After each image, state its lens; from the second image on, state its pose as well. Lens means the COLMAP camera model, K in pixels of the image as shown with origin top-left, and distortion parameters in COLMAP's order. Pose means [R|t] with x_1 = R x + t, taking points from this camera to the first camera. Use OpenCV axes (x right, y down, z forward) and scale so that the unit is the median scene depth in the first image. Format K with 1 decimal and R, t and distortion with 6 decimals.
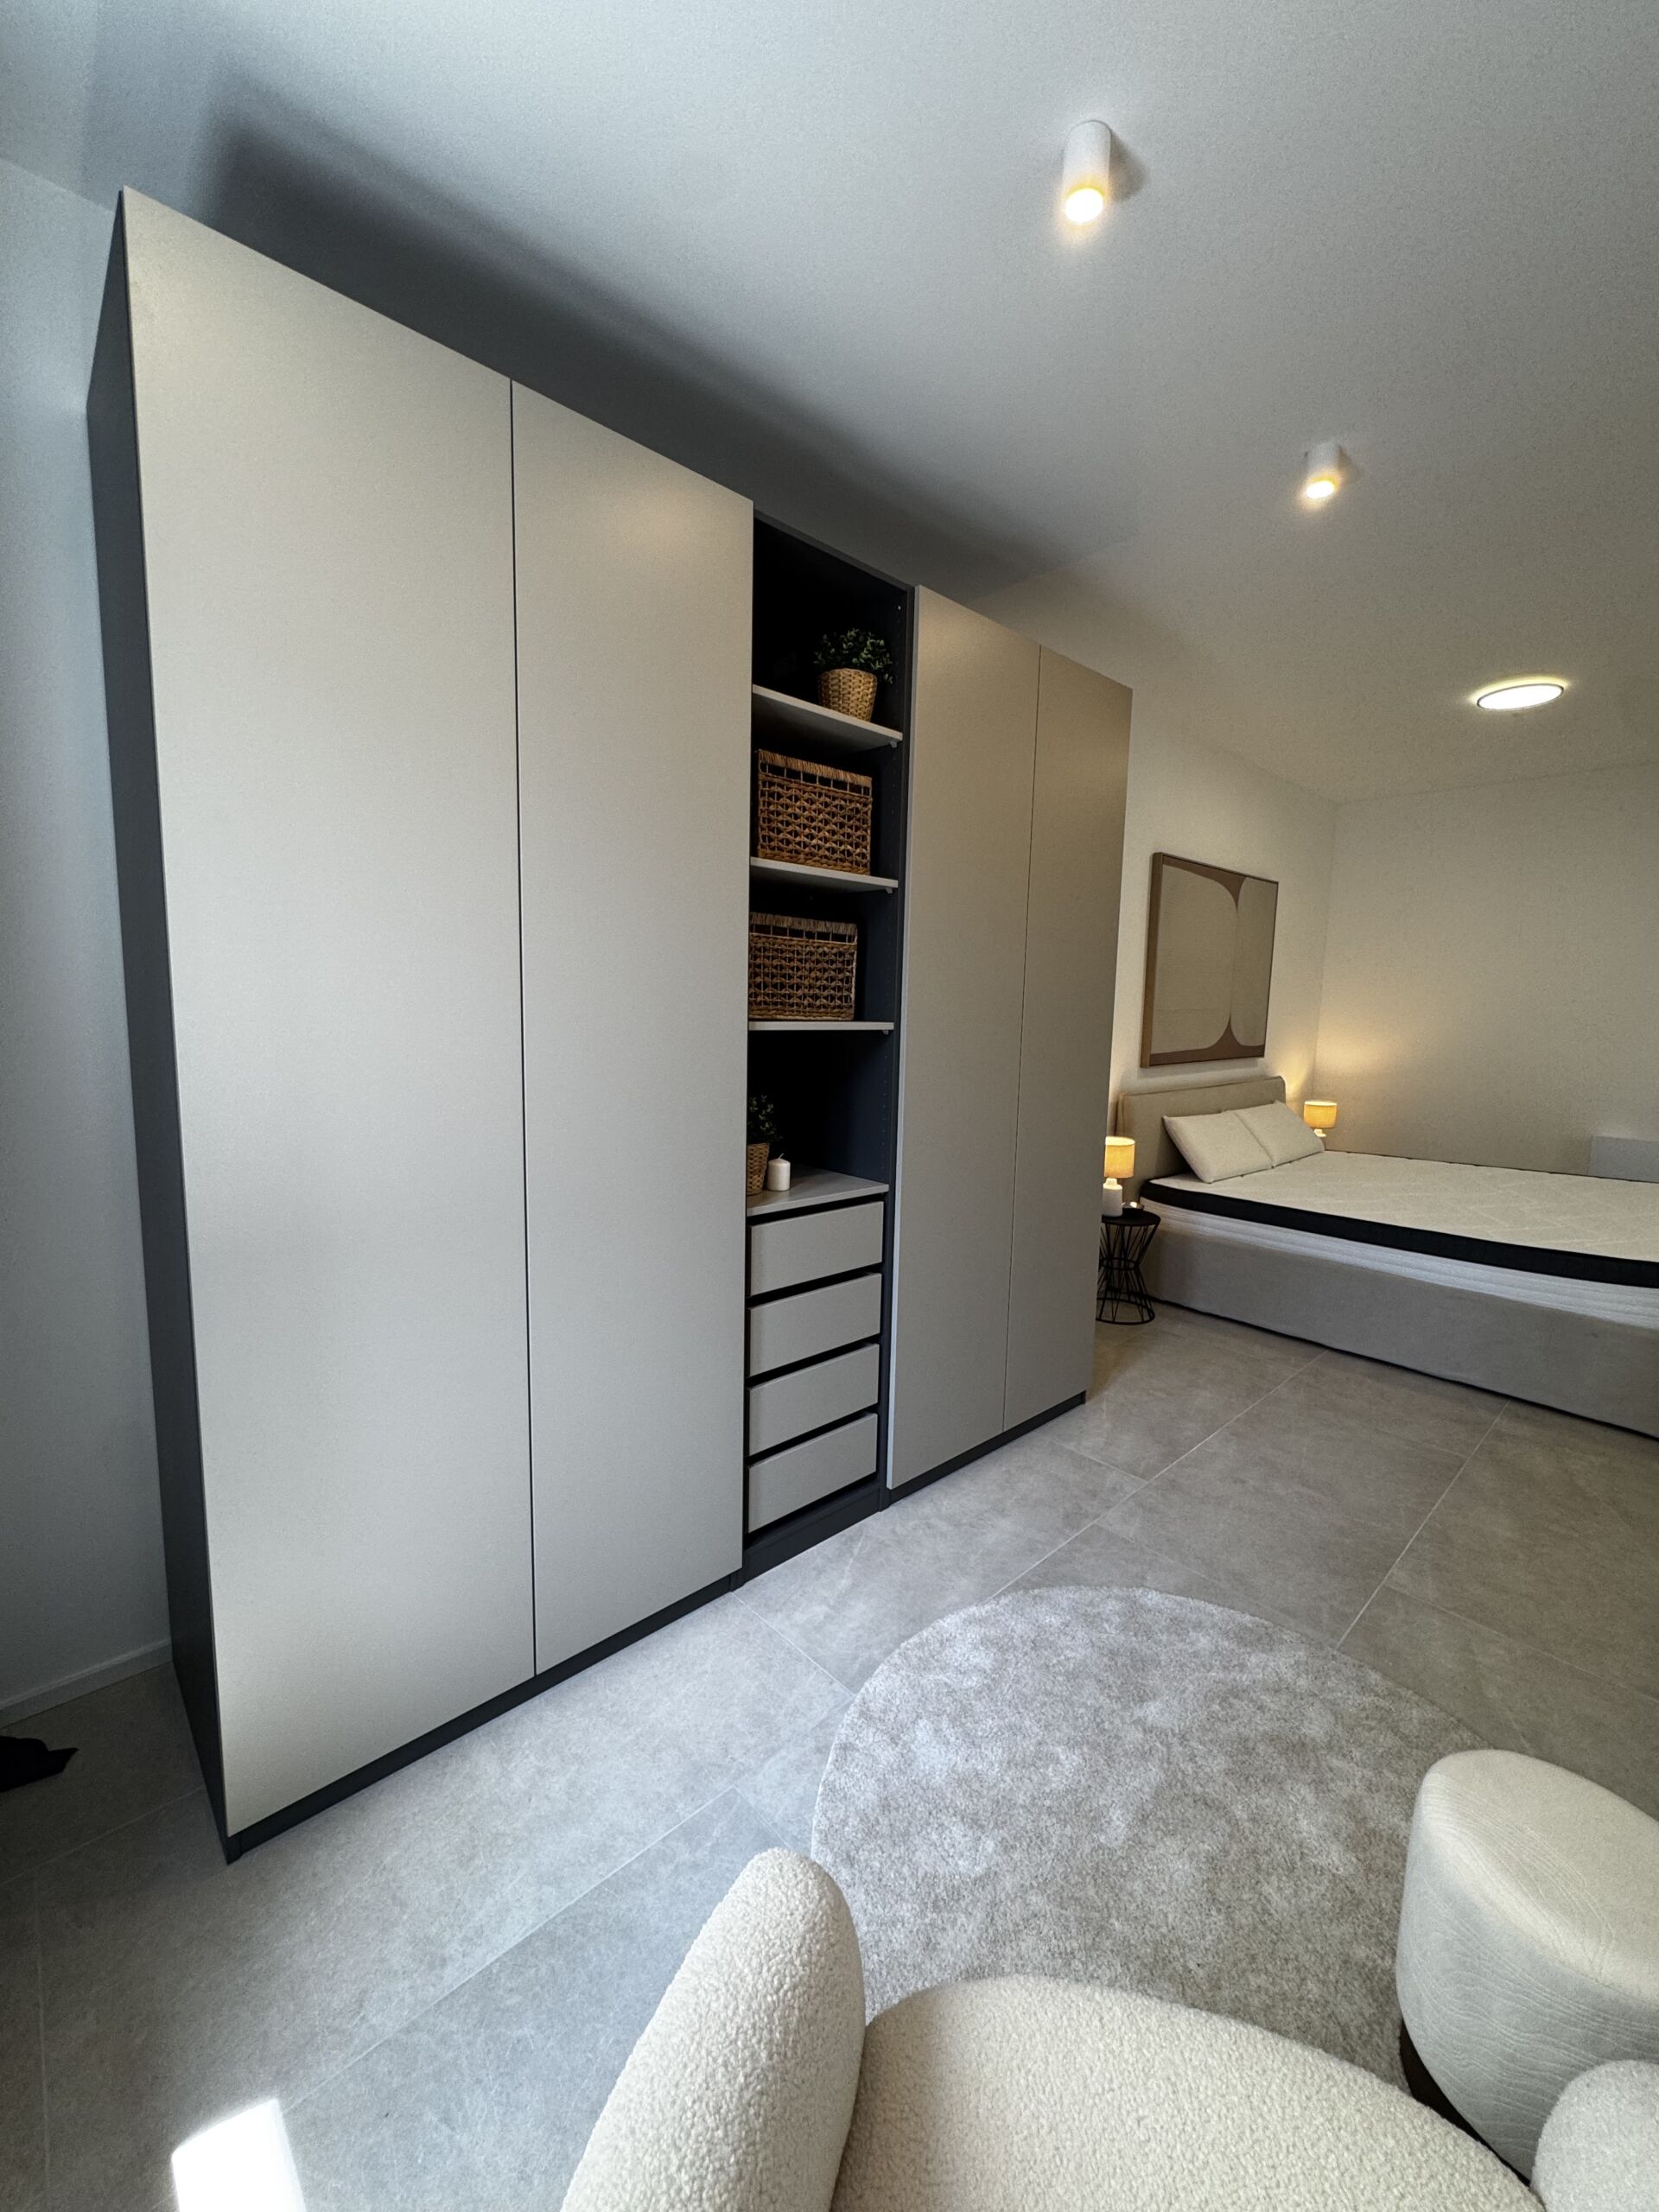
lens RADIAL K [[885.6, 0, 830.7], [0, 885.6, 1103.4], [0, 0, 1]] dist [-0.003909, 0.000379]
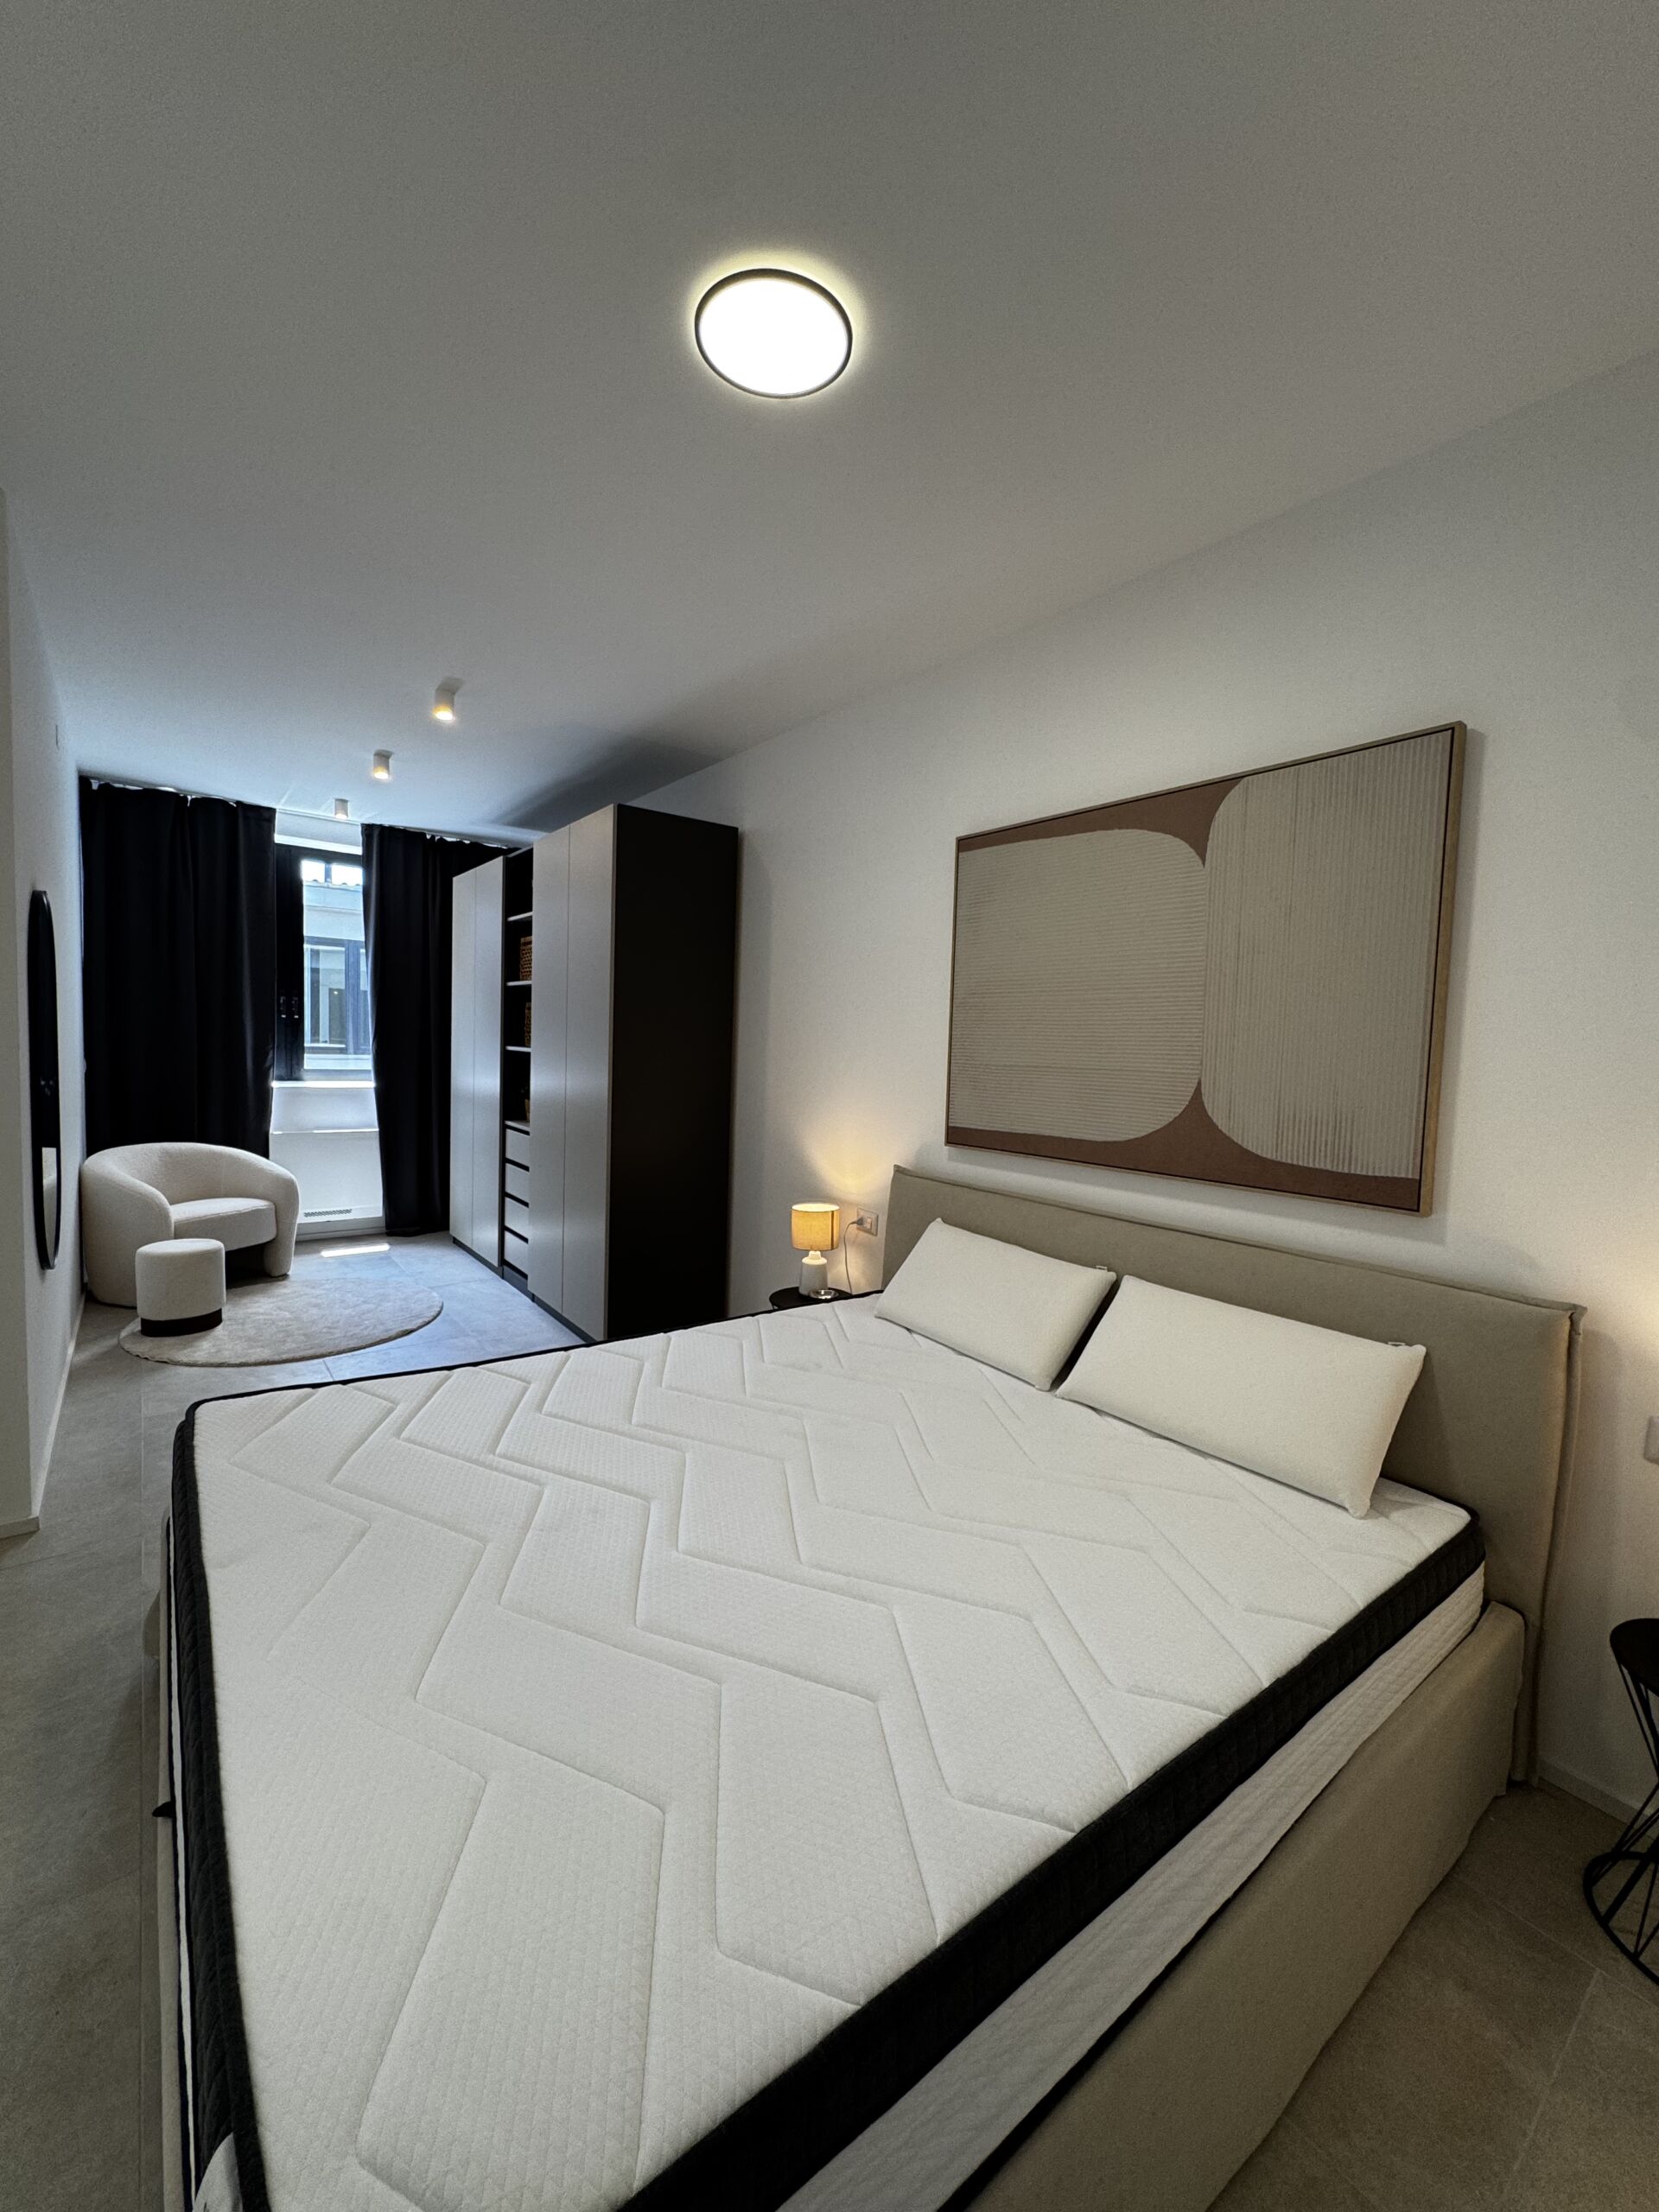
lens RADIAL K [[885.6, 0, 830.7], [0, 885.6, 1103.4], [0, 0, 1]] dist [-0.003909, 0.000379]
pose [[-0.092330, 0.044425, -0.994737, 1.900556], [-0.154621, 0.986246, 0.058397, -0.179144], [0.983650, 0.159199, -0.084191, 1.735631]]
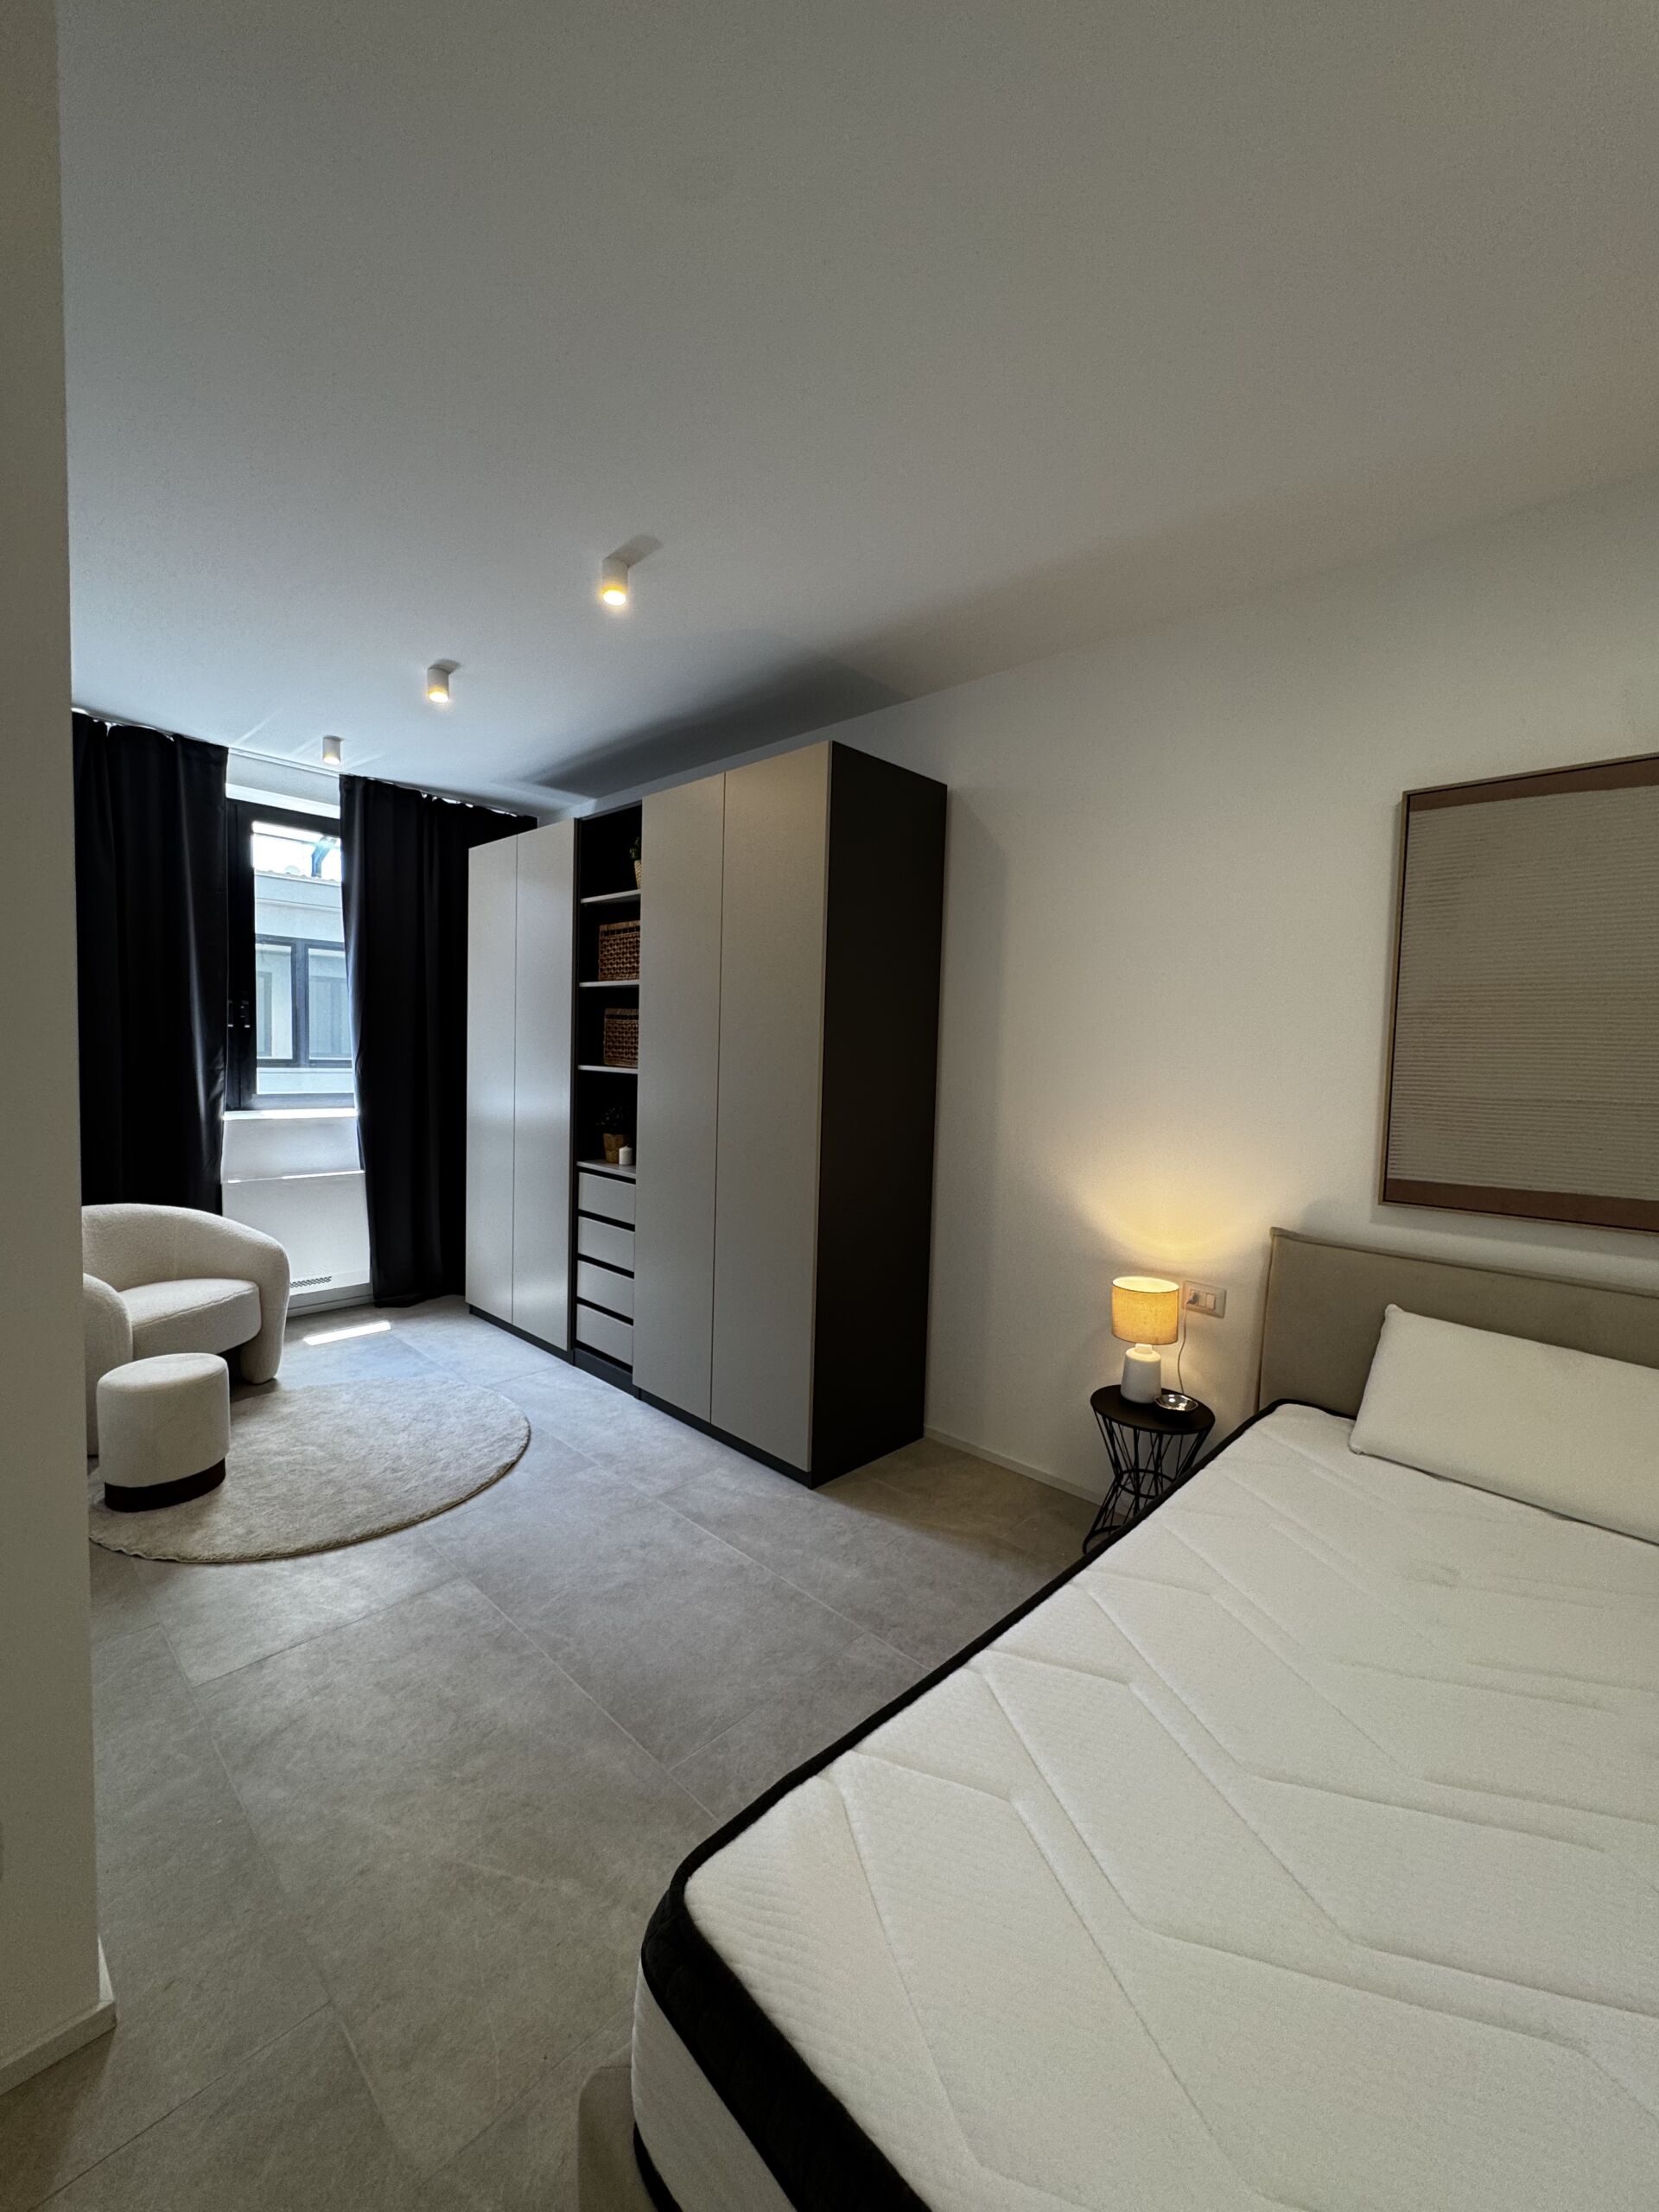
lens RADIAL K [[885.6, 0, 830.7], [0, 885.6, 1103.4], [0, 0, 1]] dist [-0.003909, 0.000379]
pose [[0.062947, 0.043044, -0.997088, 1.532047], [-0.145547, 0.988784, 0.033497, -0.124566], [0.987347, 0.143014, 0.068506, 1.148324]]
